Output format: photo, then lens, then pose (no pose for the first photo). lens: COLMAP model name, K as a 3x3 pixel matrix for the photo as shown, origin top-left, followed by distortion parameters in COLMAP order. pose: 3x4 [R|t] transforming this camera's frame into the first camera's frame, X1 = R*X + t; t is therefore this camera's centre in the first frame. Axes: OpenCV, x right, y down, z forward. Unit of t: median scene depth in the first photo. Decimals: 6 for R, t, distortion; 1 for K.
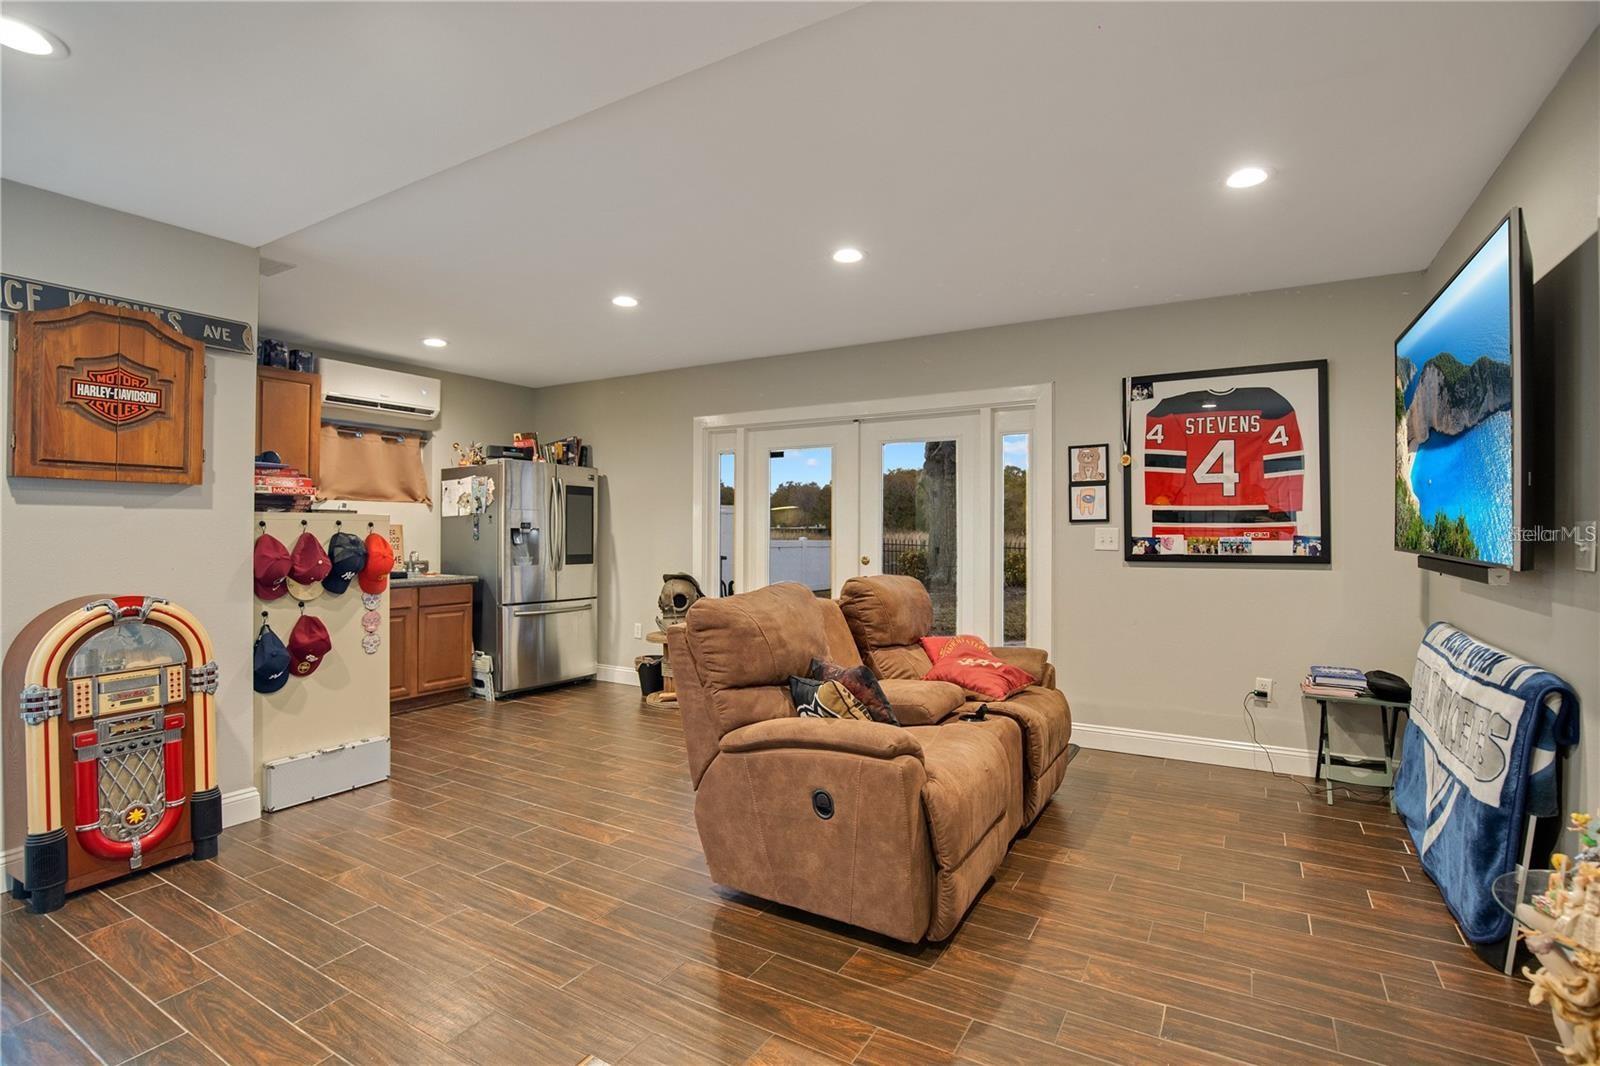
lens RADIAL K [[766.6, 0, 801.5], [0, 766.6, 535.2], [0, 0, 1]] dist [-0.026105, 0.002024]
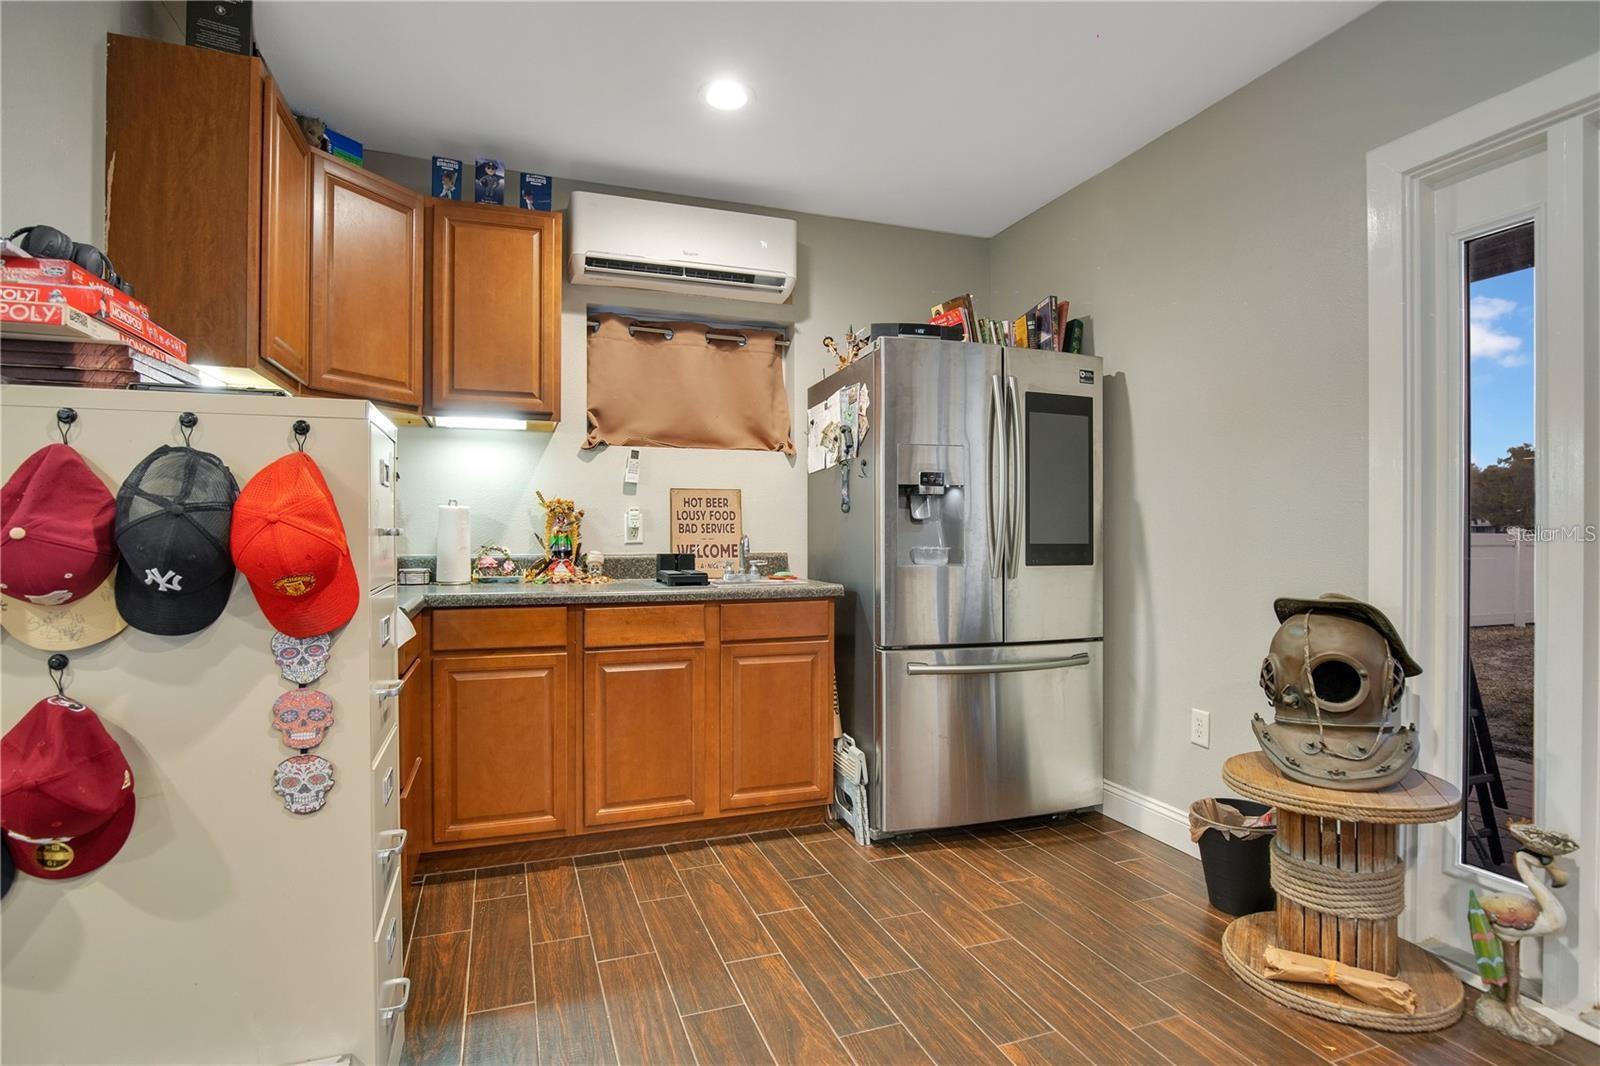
lens RADIAL K [[766.6, 0, 799.3], [0, 766.6, 541.8], [0, 0, 1]] dist [-0.026105, 0.002024]
pose [[0.763109, -0.000152, -0.646269, -0.121747], [0.003018, 0.999990, 0.003328, 0.023326], [0.646262, -0.004490, 0.763102, 0.588606]]
